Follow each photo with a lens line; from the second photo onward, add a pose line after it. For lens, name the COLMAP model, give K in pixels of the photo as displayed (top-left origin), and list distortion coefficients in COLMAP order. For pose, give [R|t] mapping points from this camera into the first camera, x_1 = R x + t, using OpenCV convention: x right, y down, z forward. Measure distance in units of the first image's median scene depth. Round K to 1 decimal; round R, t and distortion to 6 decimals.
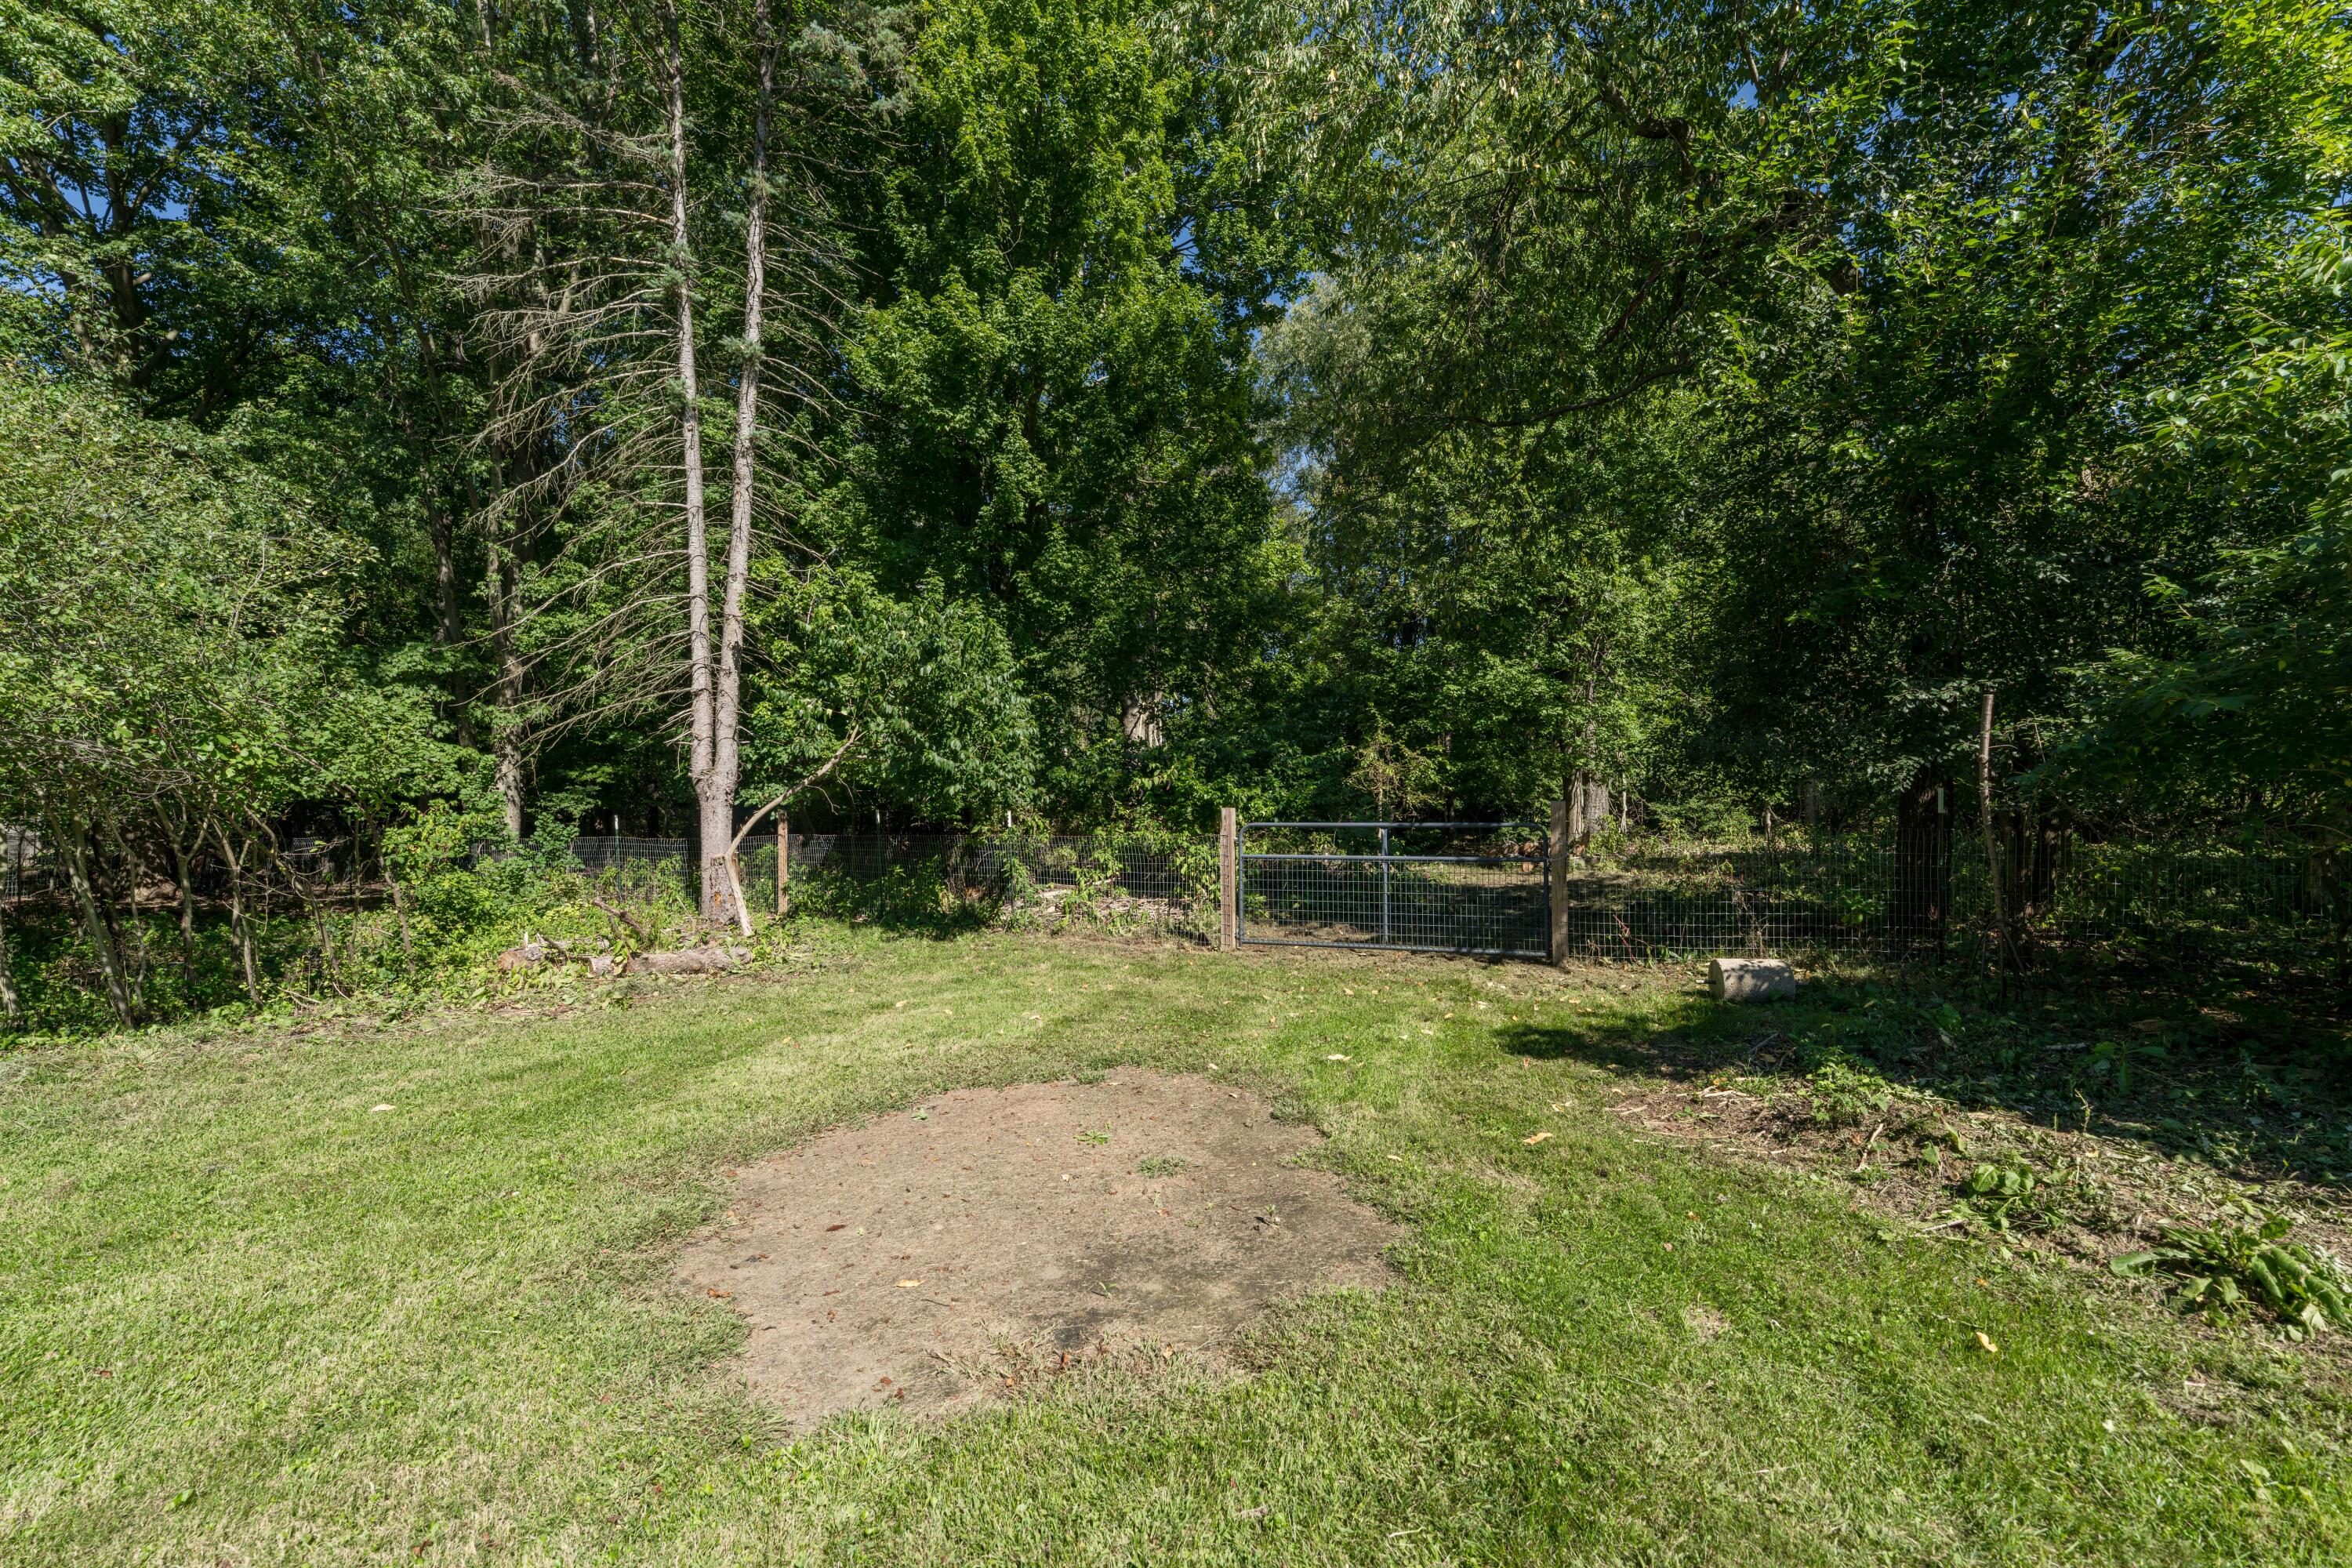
lens RADIAL K [[942.2, 0, 1176.0], [0, 942.2, 784.0], [0, 0, 1]] dist [-0.000223, -0.000325]
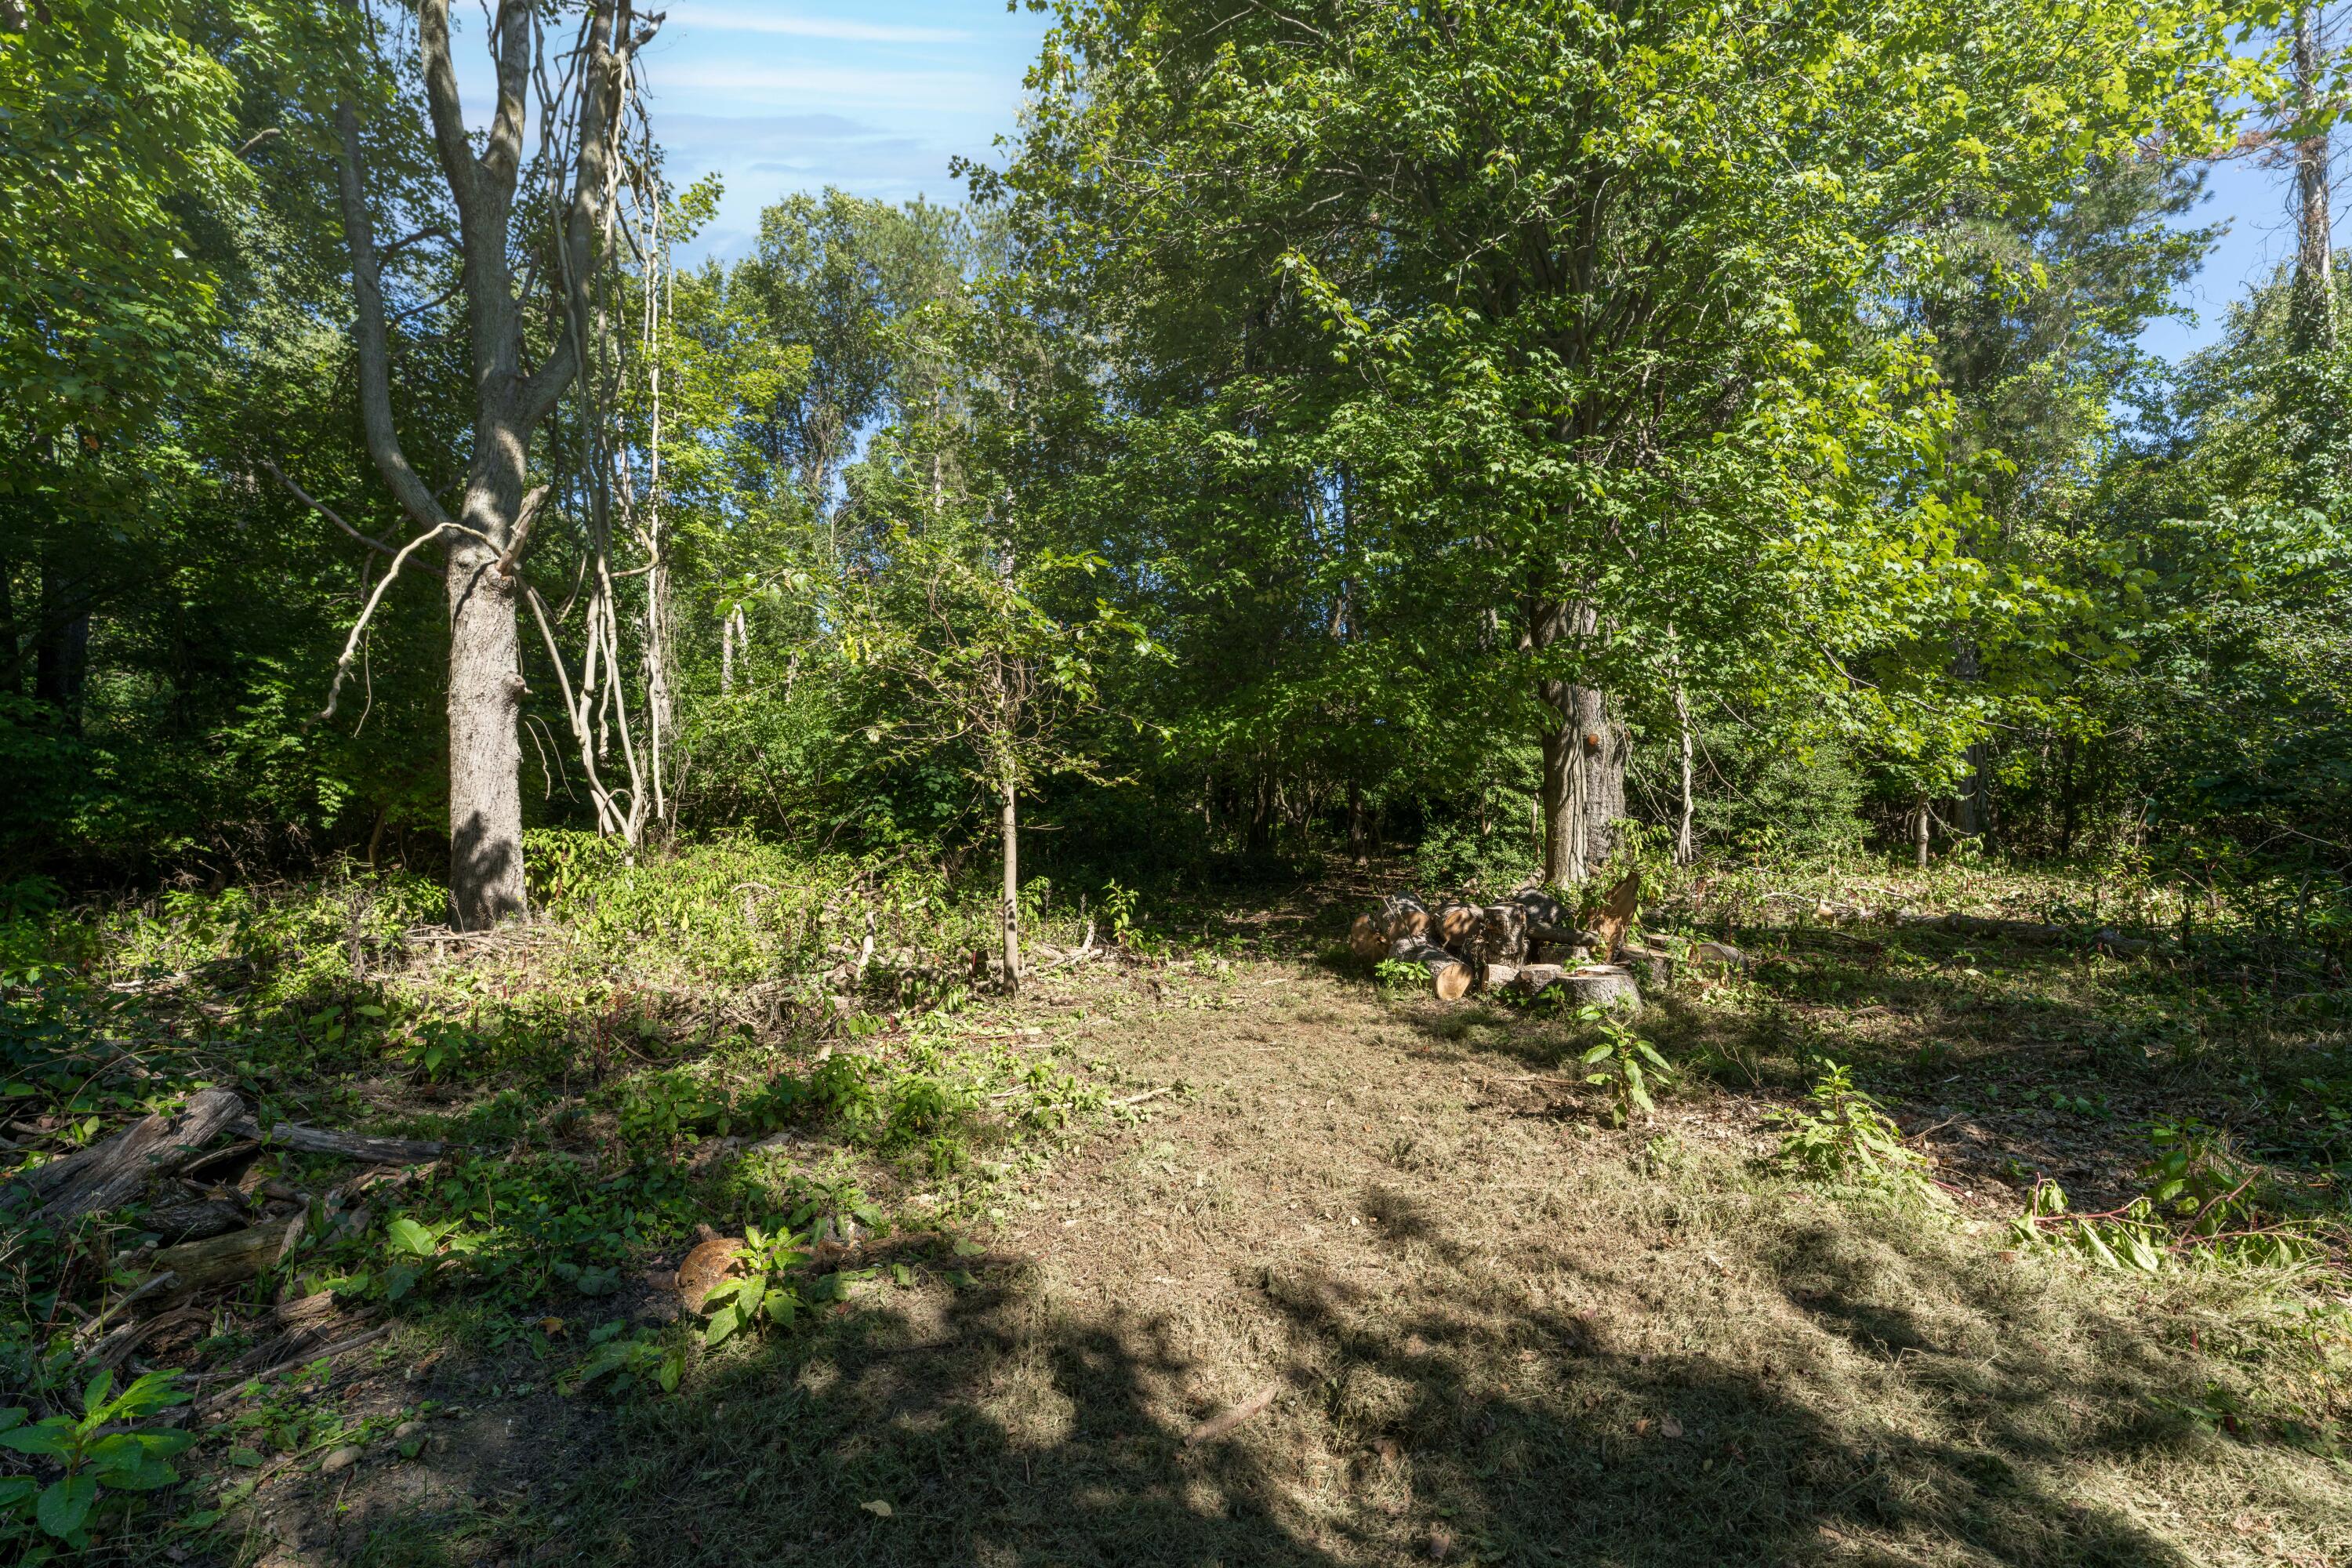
lens RADIAL K [[942.2, 0, 1176.0], [0, 942.2, 784.0], [0, 0, 1]] dist [-0.000223, -0.000325]
pose [[0.999548, 0.004521, 0.029710, 0.212313], [-0.004795, 0.999947, 0.009143, 0.010838], [-0.029667, -0.009281, 0.999517, 0.532252]]
